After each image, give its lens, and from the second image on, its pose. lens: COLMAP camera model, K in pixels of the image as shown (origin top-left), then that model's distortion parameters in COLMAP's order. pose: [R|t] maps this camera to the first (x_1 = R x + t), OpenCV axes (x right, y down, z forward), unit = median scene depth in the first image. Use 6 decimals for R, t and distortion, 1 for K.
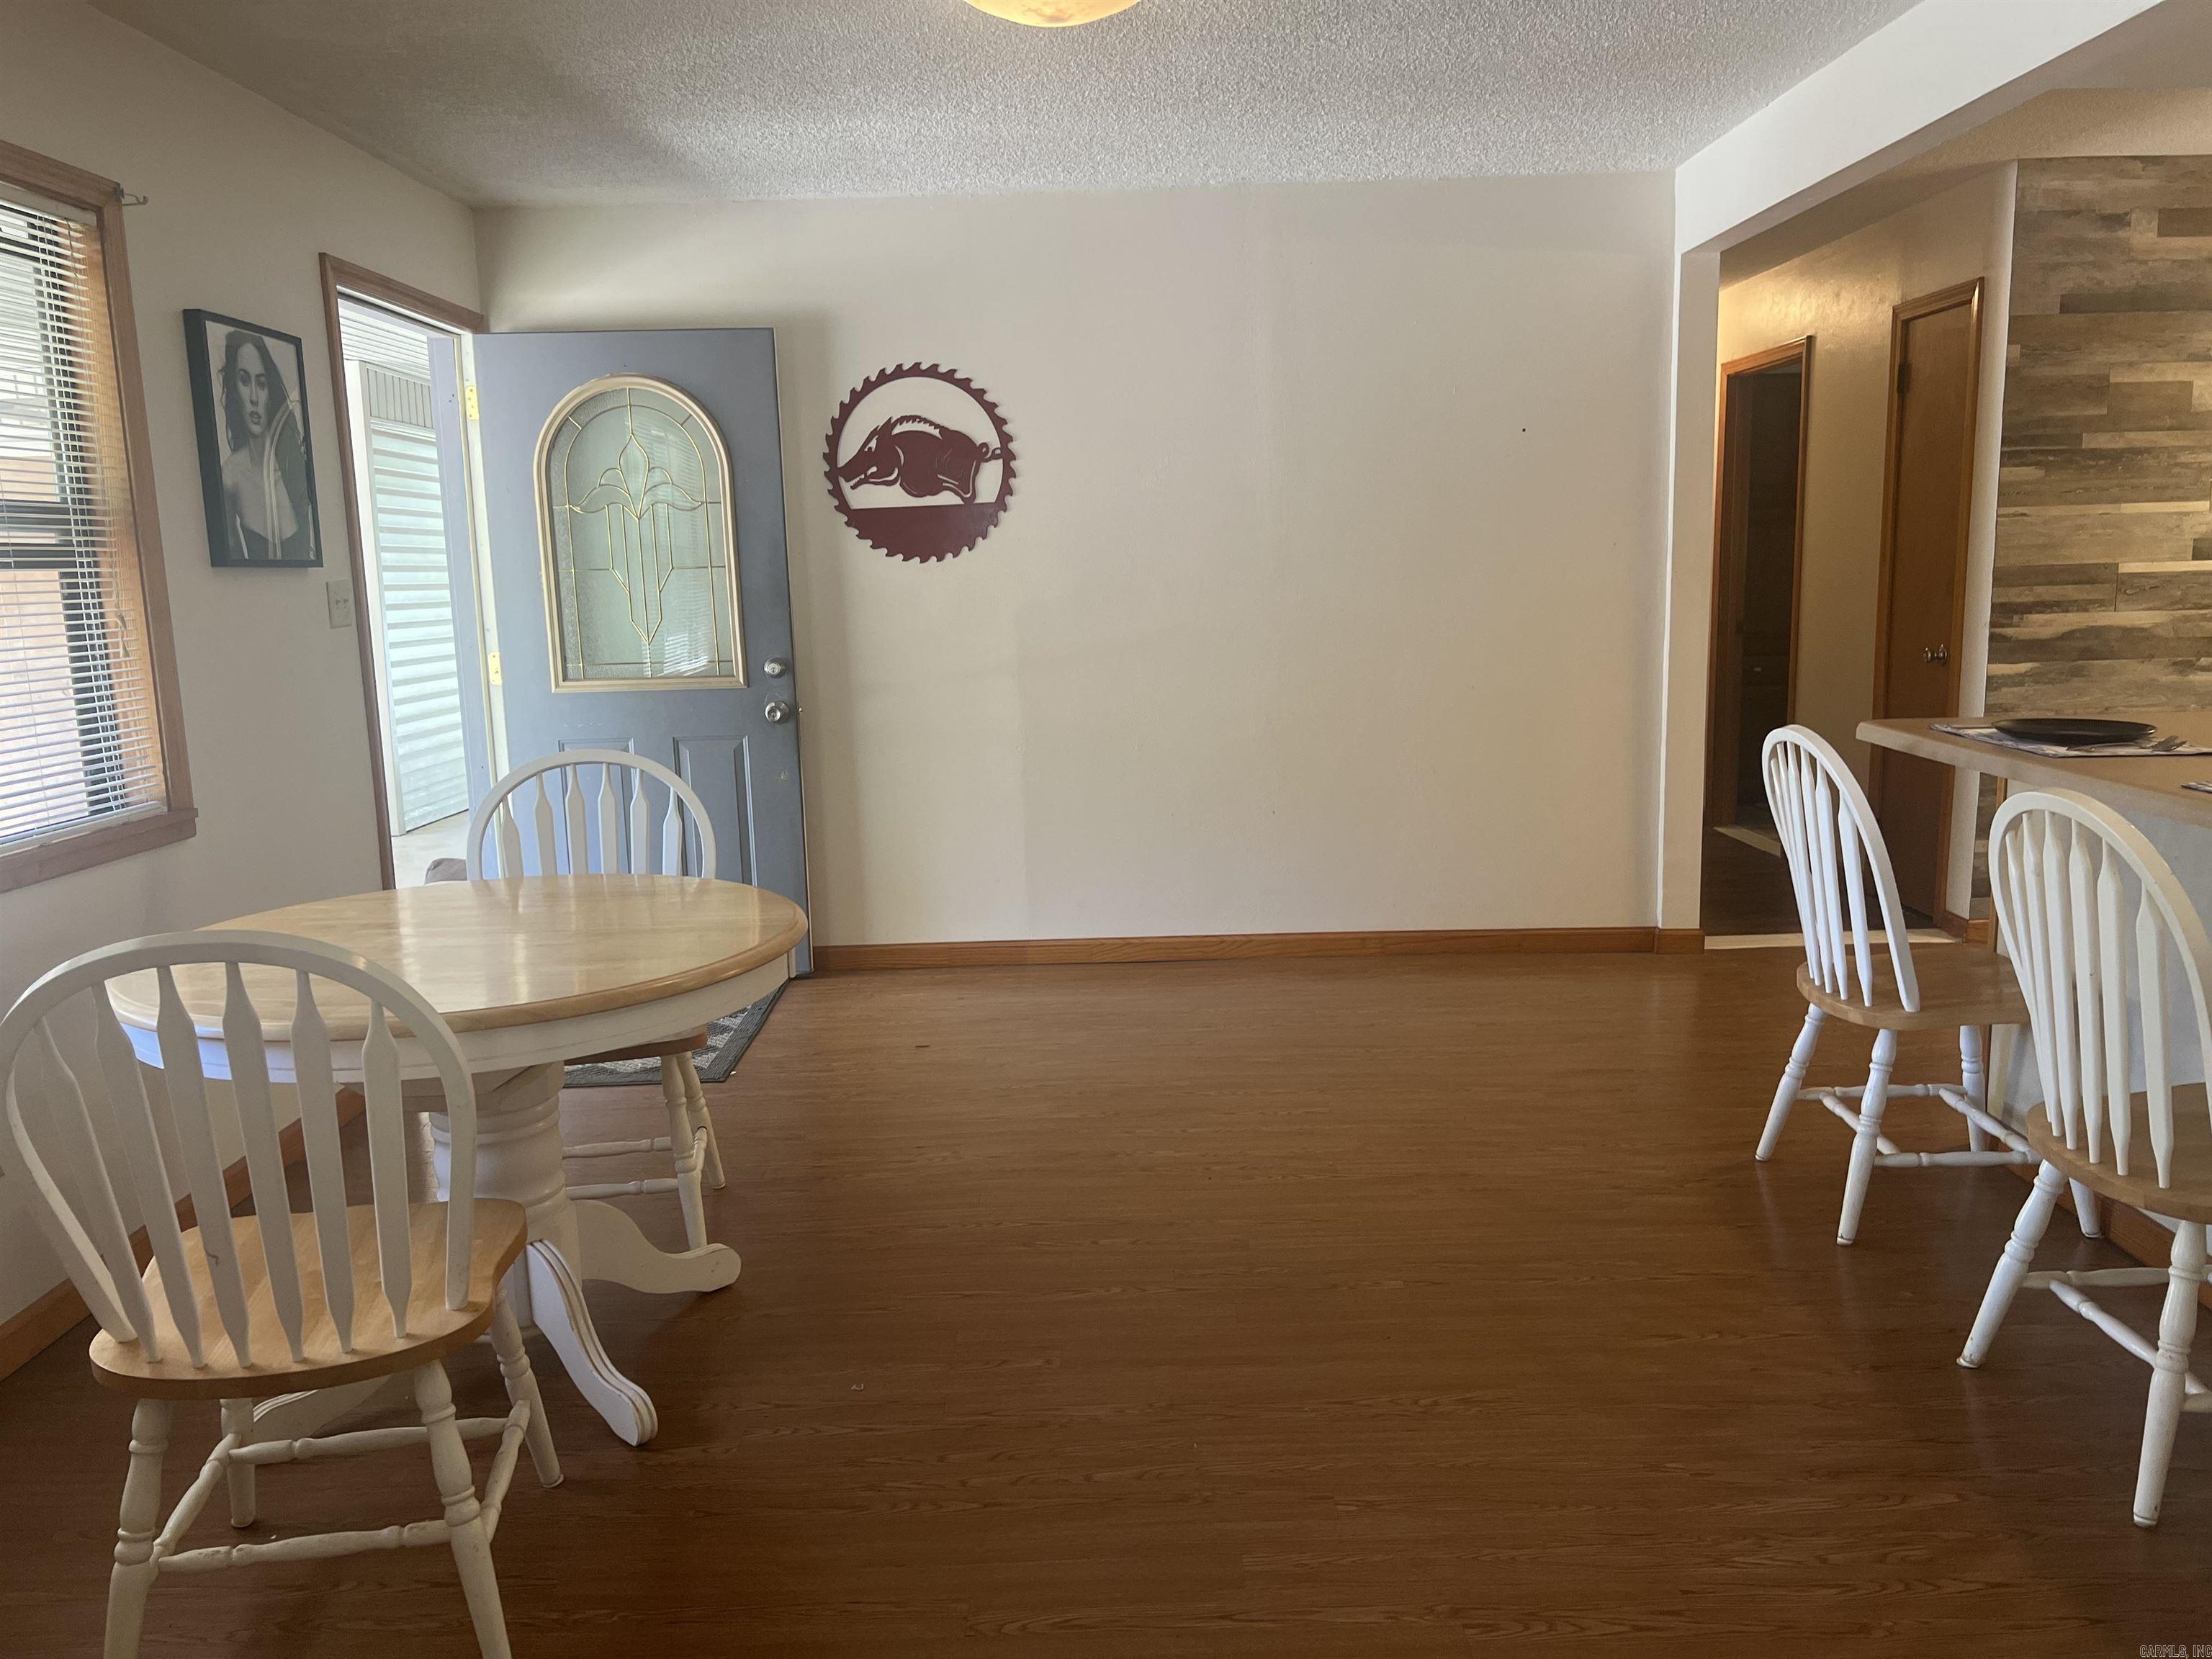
lens RADIAL K [[1671.2, 0, 1102.9], [0, 1671.2, 832.5], [0, 0, 1]] dist [0.047665, -0.054615]
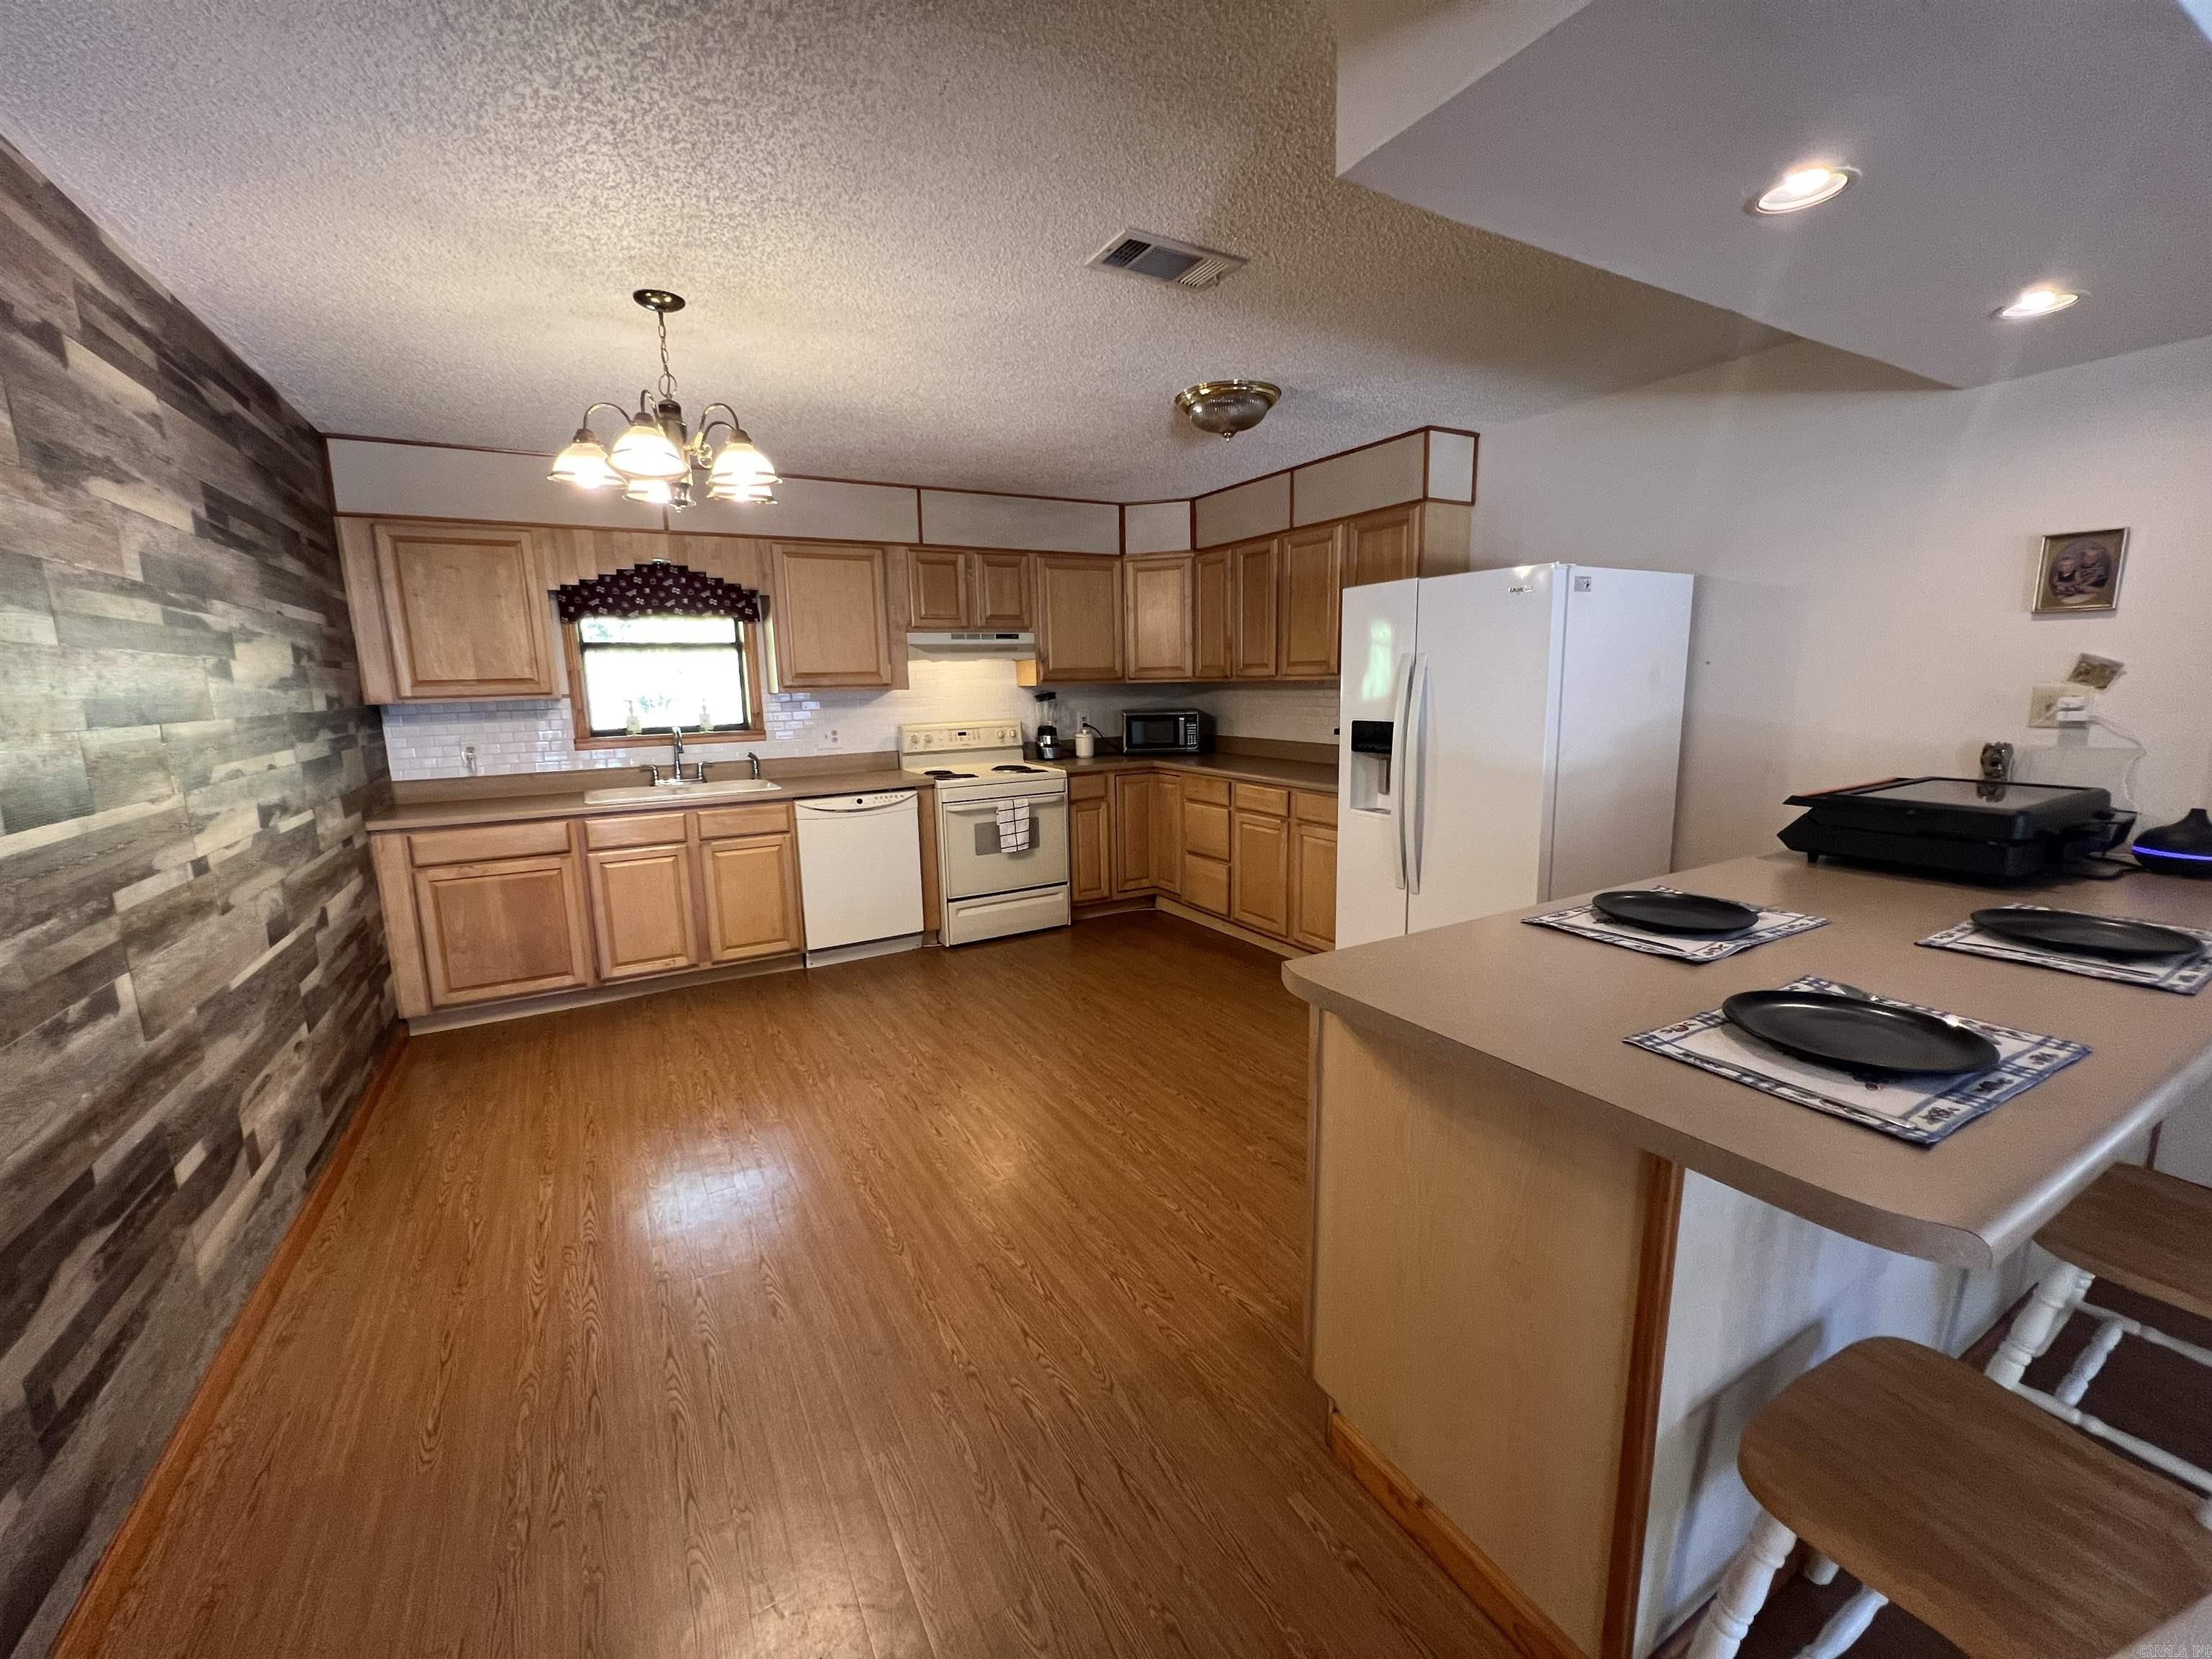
lens RADIAL K [[885.8, 0, 1095.4], [0, 885.8, 830.6], [0, 0, 1]] dist [-0.001952, -0.000024]
pose [[-0.497620, -0.113168, 0.859981, 0.261884], [0.176084, 0.957629, 0.227908, -0.166993], [-0.849334, 0.264840, -0.456608, 0.855182]]
